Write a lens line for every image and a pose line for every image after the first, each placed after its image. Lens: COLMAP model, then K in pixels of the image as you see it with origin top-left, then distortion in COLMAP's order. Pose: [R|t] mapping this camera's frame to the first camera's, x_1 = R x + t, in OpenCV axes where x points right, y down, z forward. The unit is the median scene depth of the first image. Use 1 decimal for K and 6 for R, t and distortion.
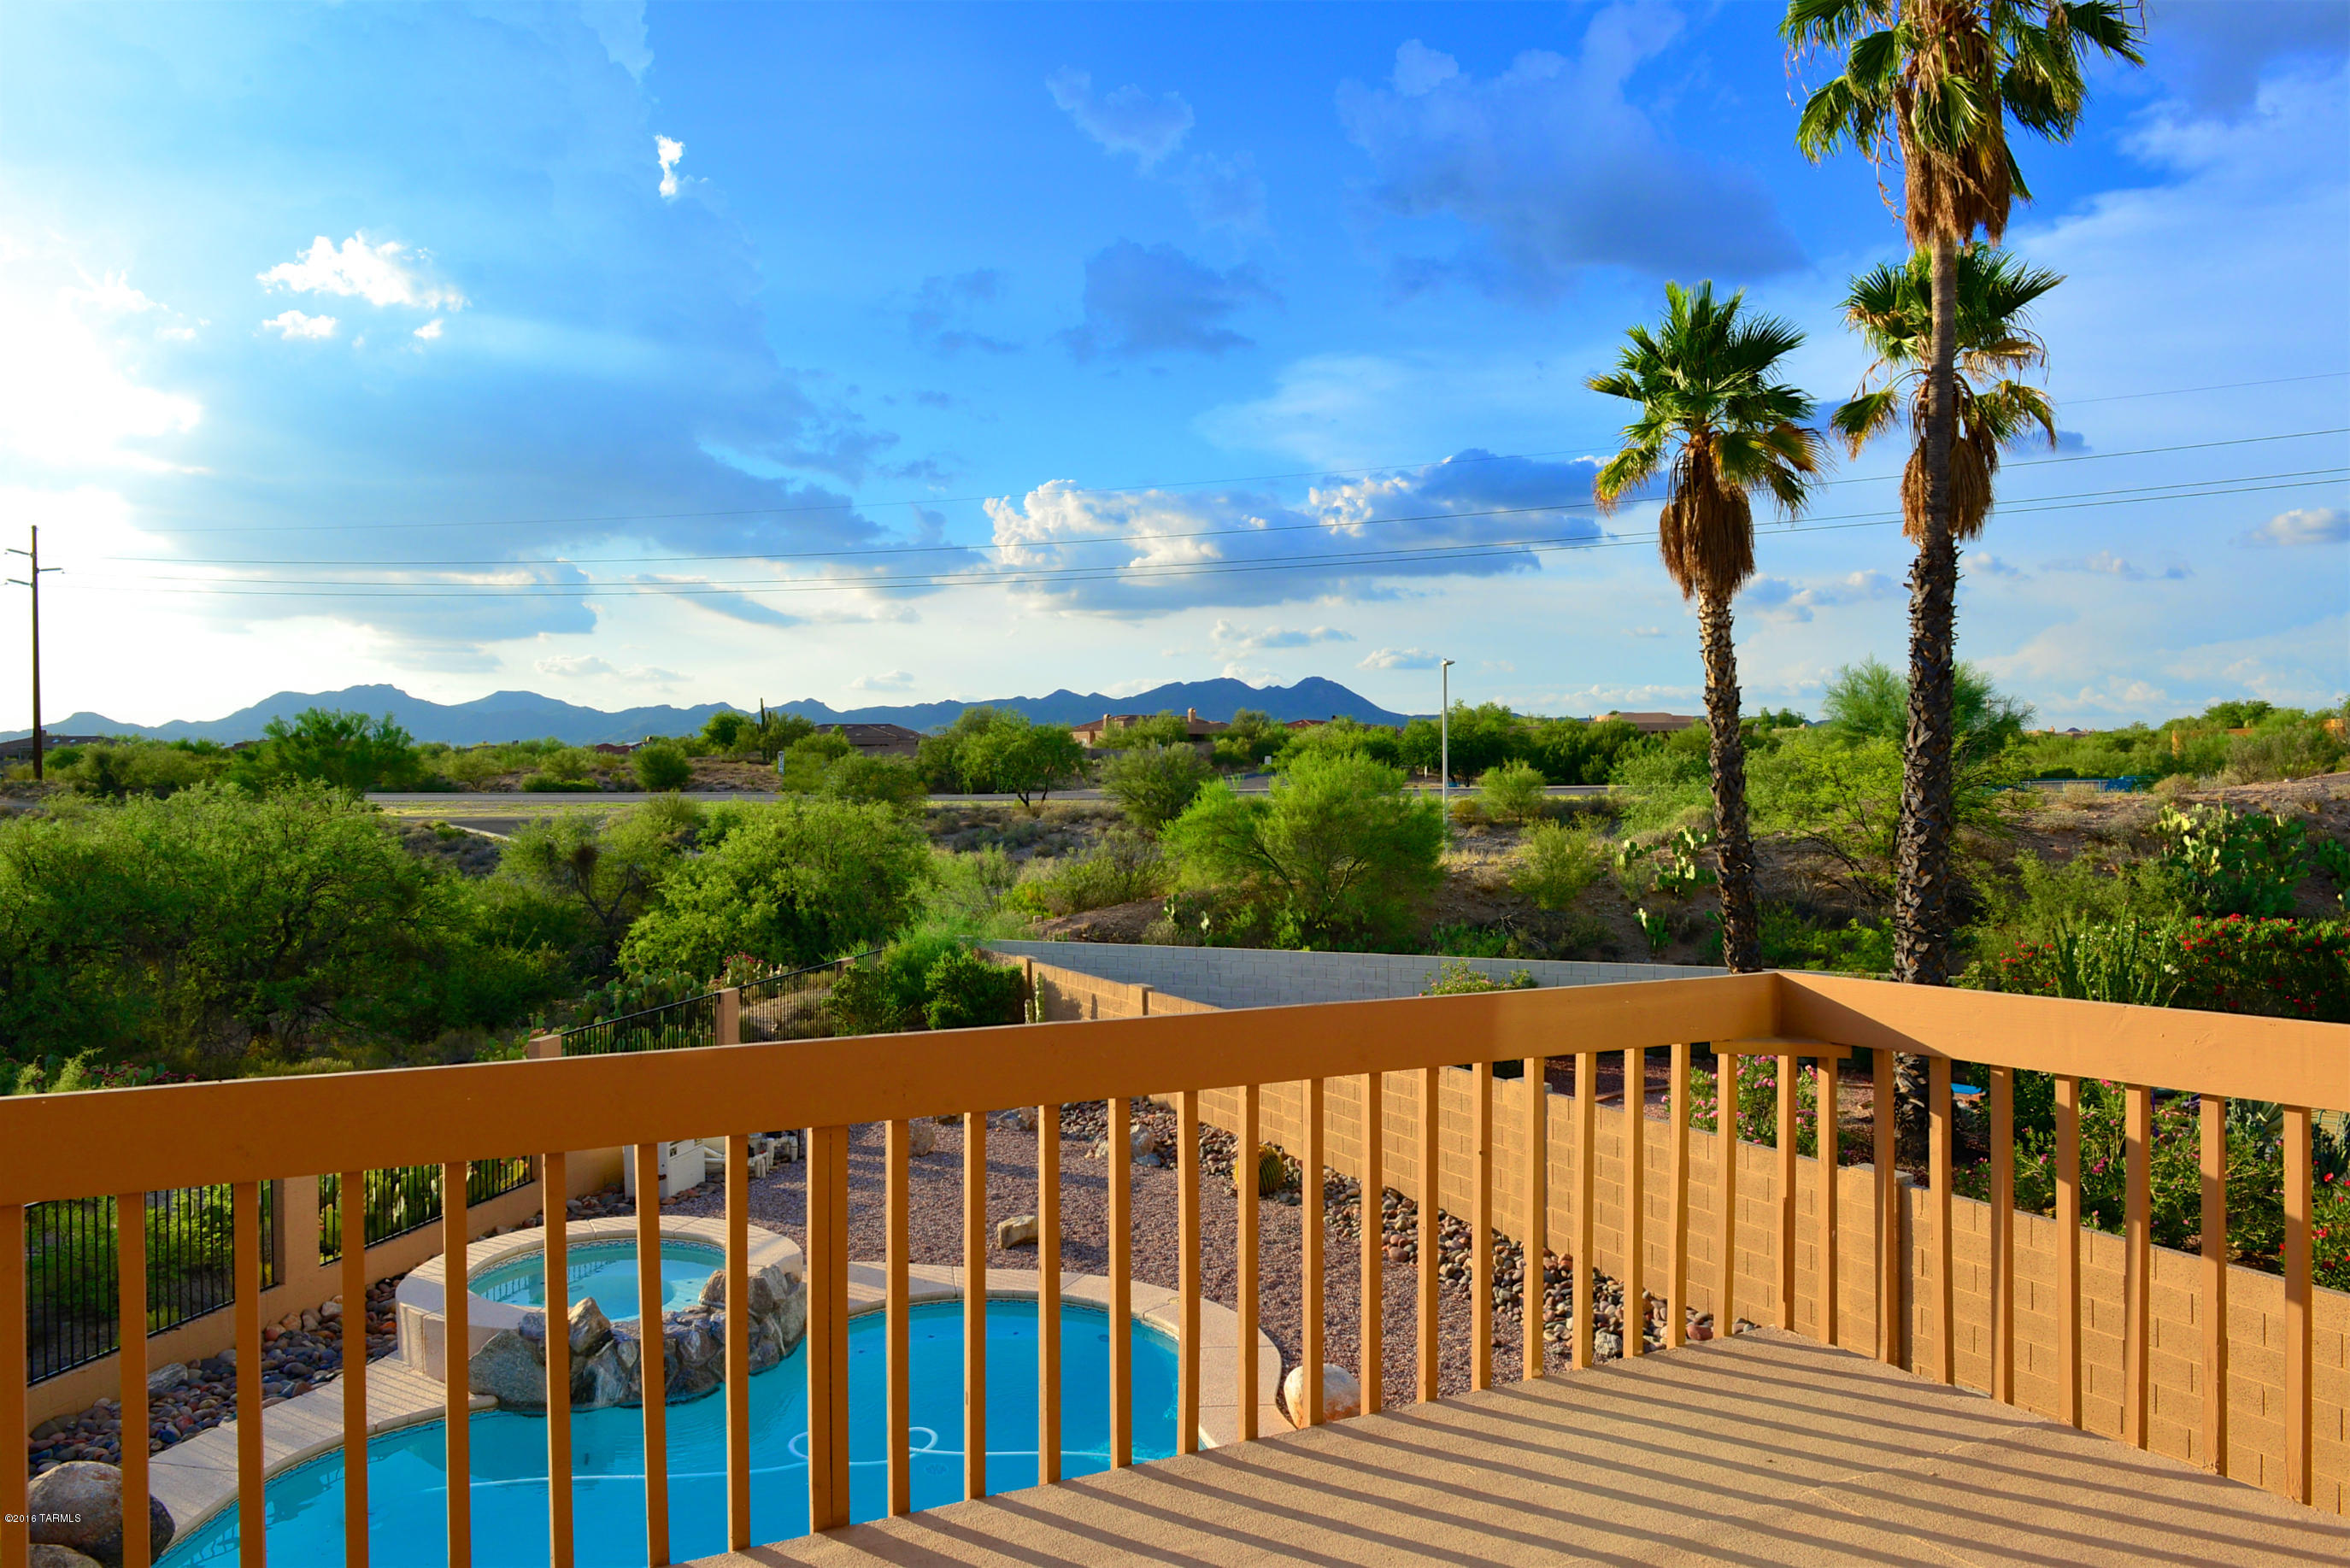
lens RADIAL K [[1632.9, 0, 1175.0], [0, 1632.9, 784.0], [0, 0, 1]] dist [-0.007160, 0.000505]
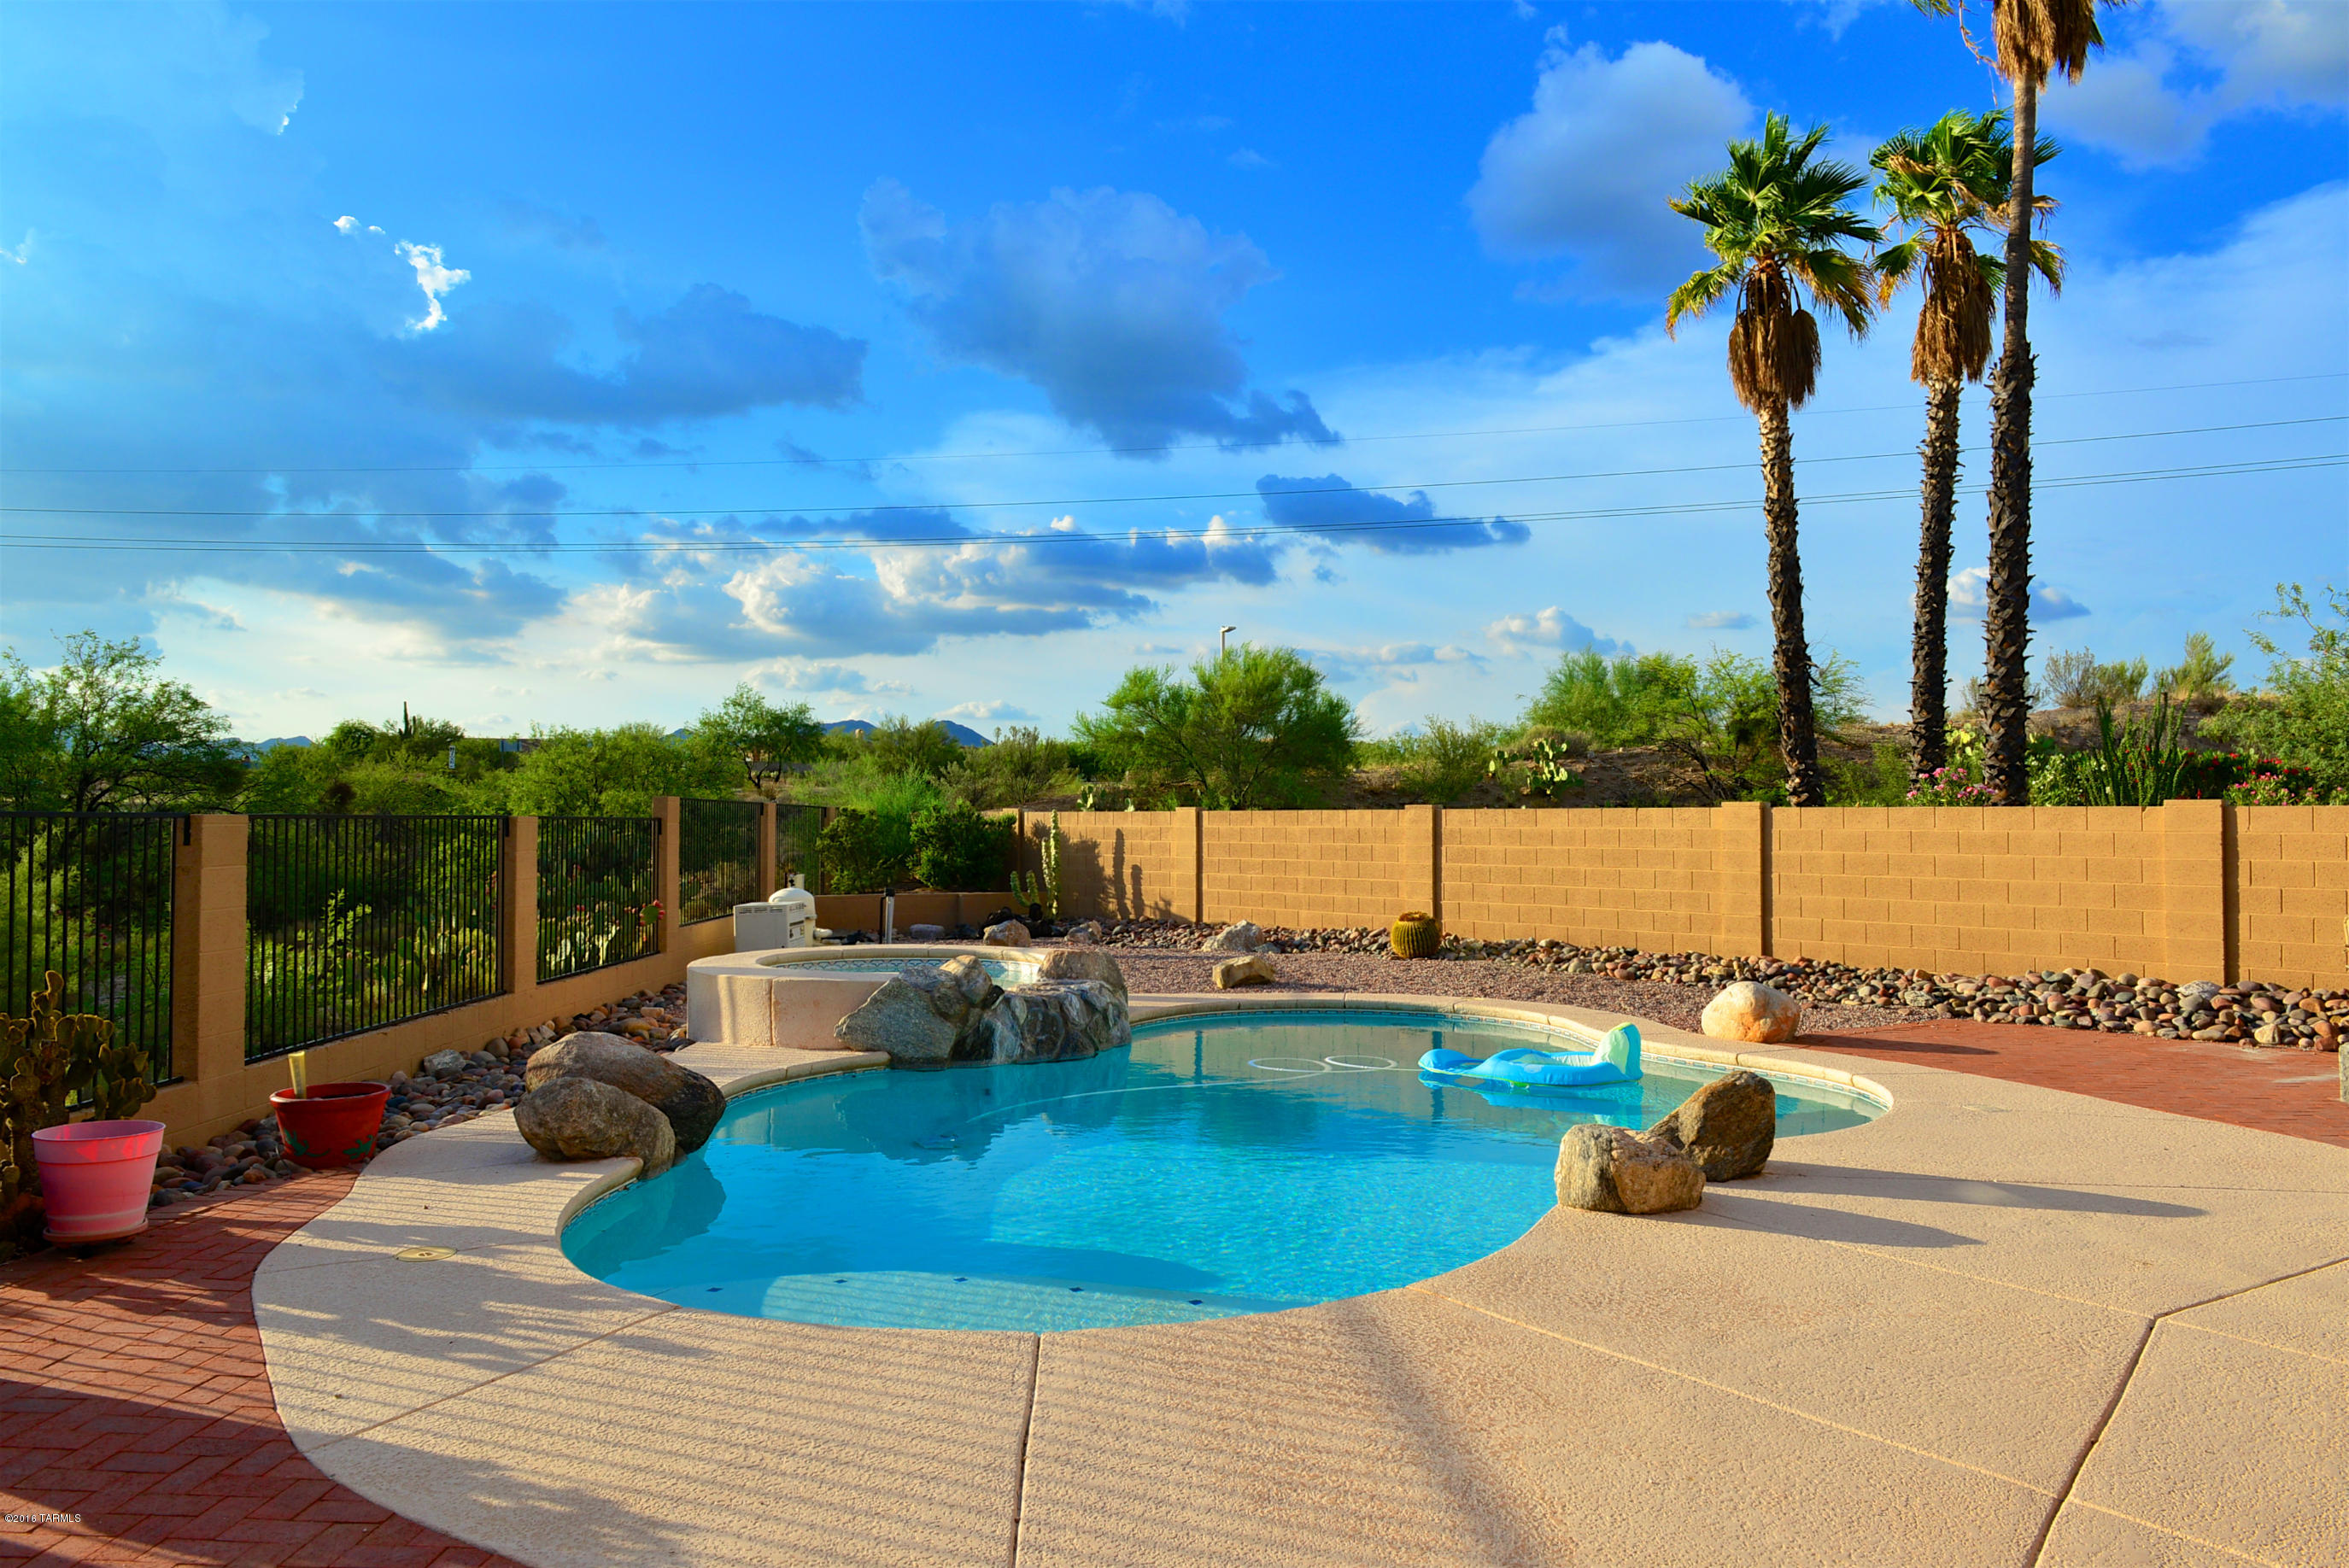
lens RADIAL K [[1609.2, 0, 1196.4], [0, 1609.2, 788.7], [0, 0, 1]] dist [-0.006503, 0.027848]
pose [[0.972276, 0.008382, 0.233686, -0.161156], [-0.003123, 0.999734, -0.022868, 0.088566], [-0.233815, 0.021504, 0.972043, 0.038632]]
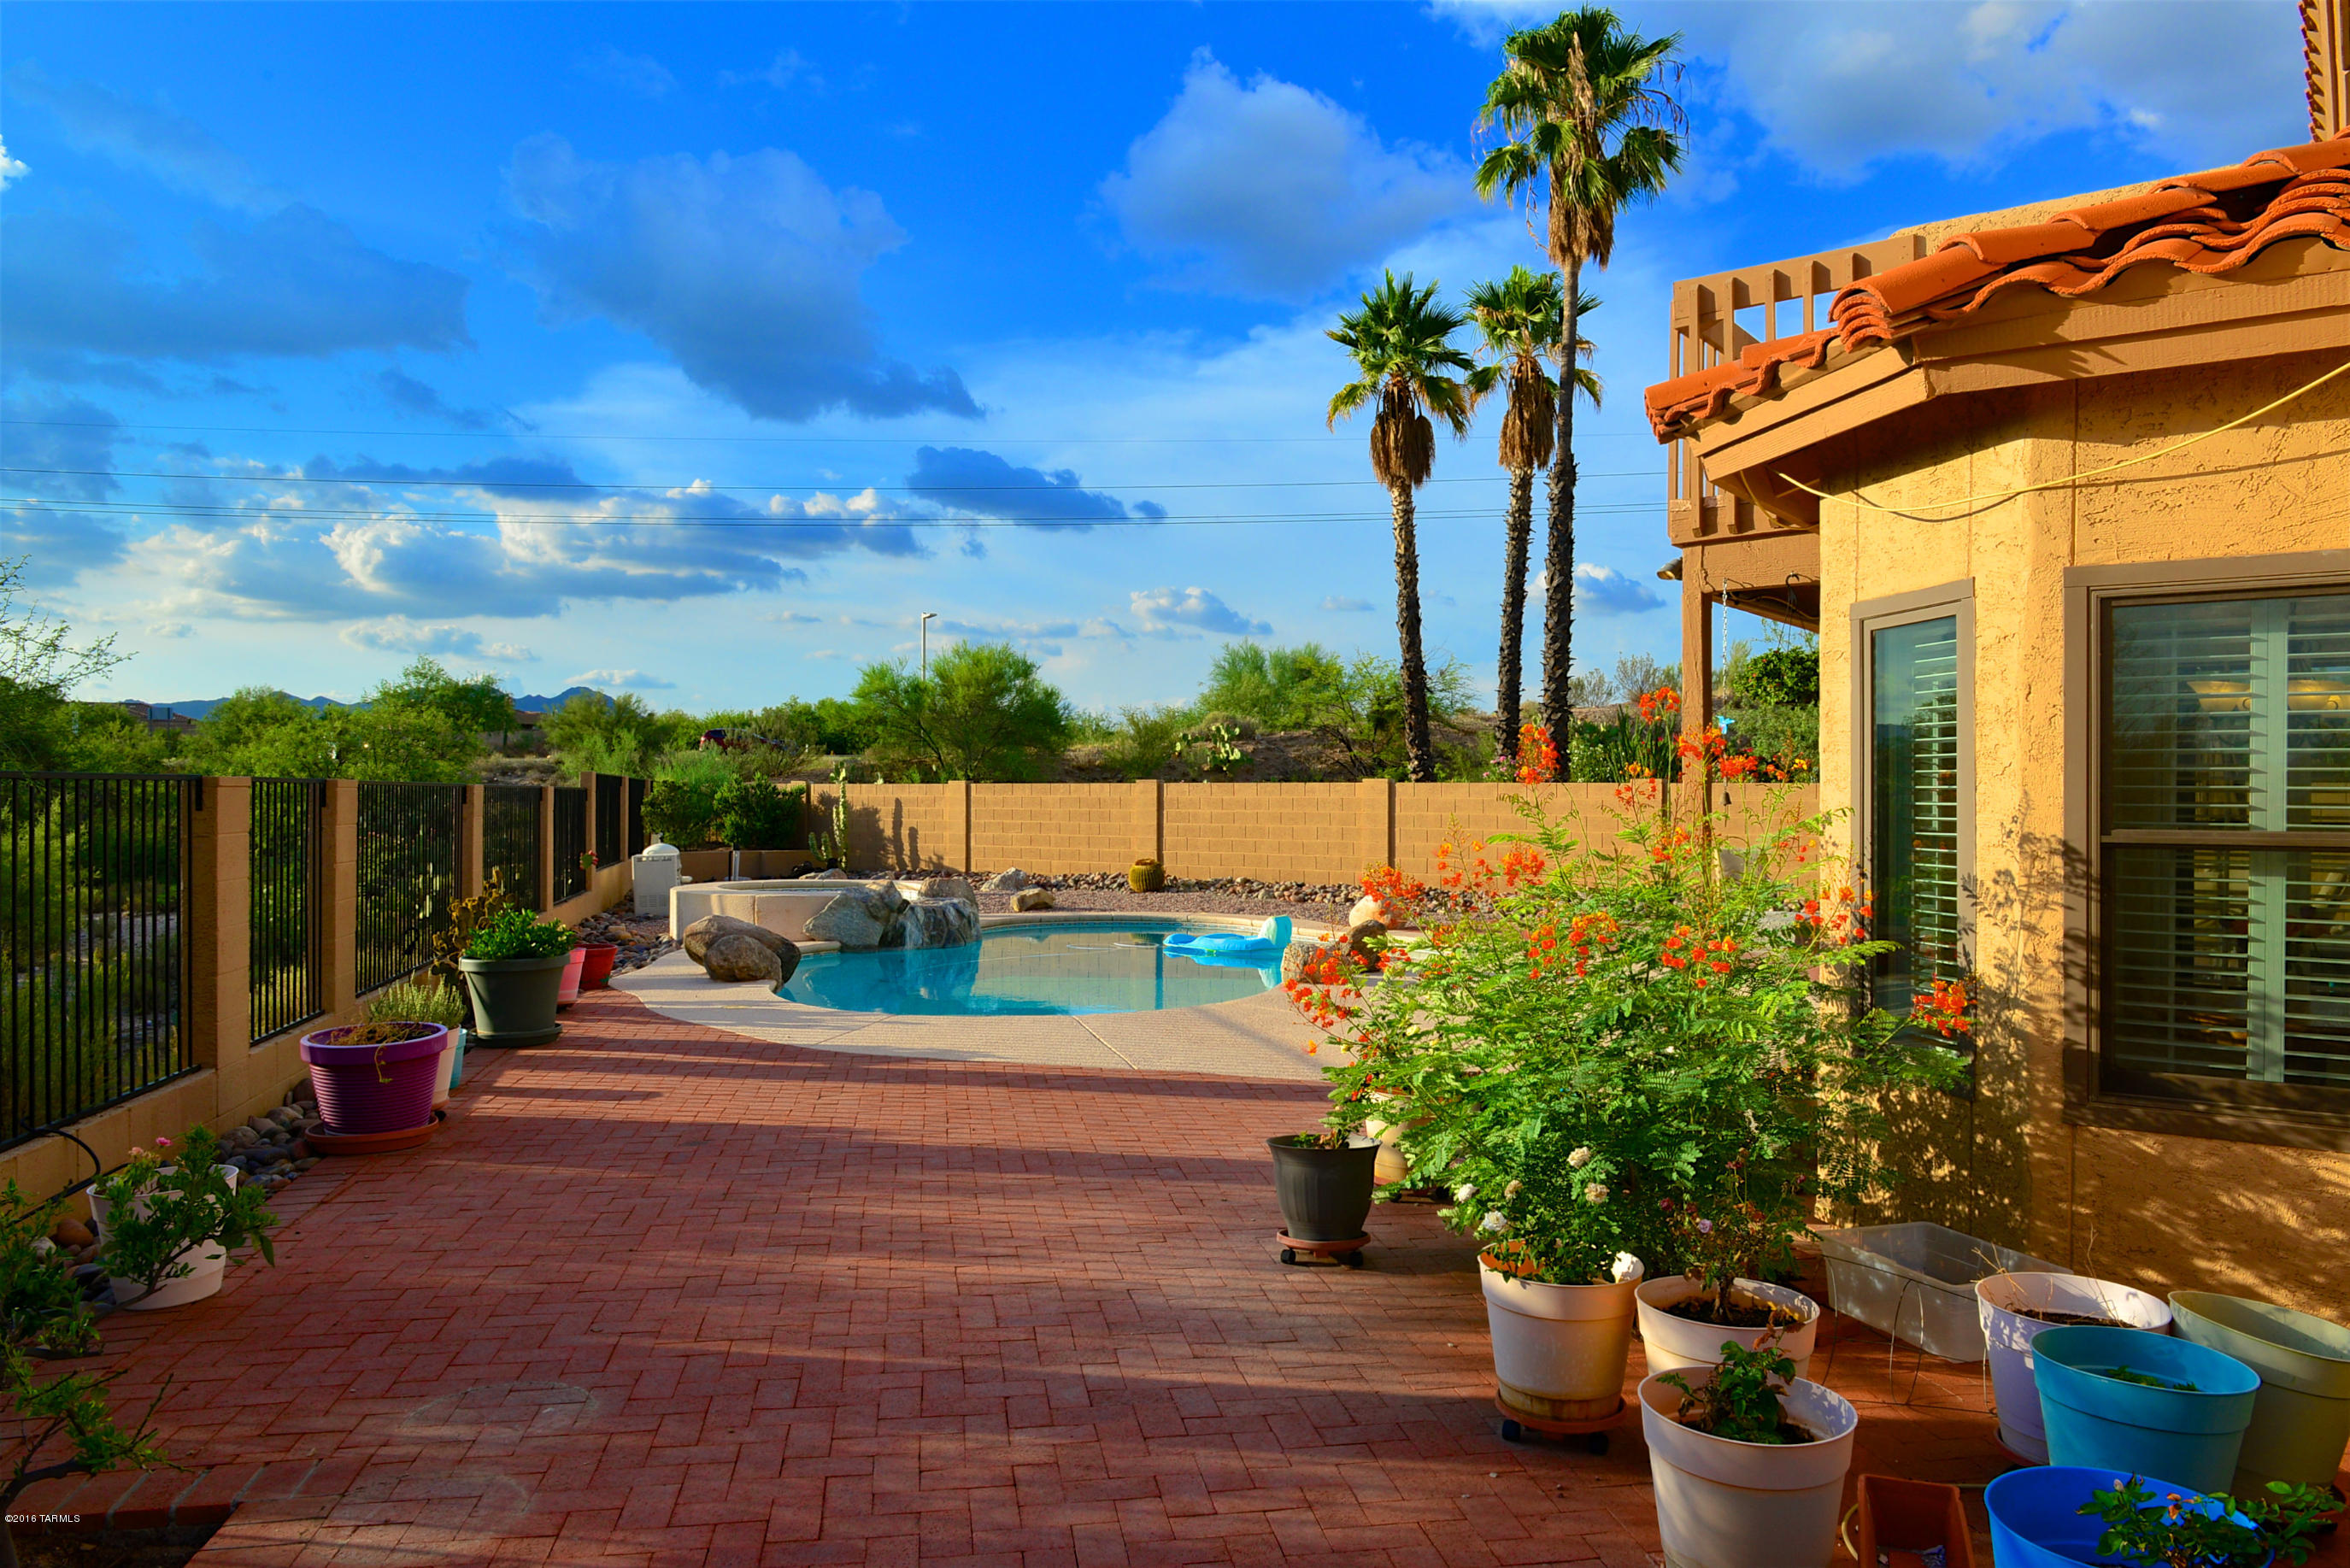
lens RADIAL K [[1594.1, 0, 1175.0], [0, 1594.1, 784.0], [0, 0, 1]] dist [-0.008625, -0.005307]
pose [[0.907103, 0.007567, 0.420840, -0.253110], [-0.003896, 0.999946, -0.009582, 0.090130], [-0.420890, 0.007053, 0.907084, -0.110549]]
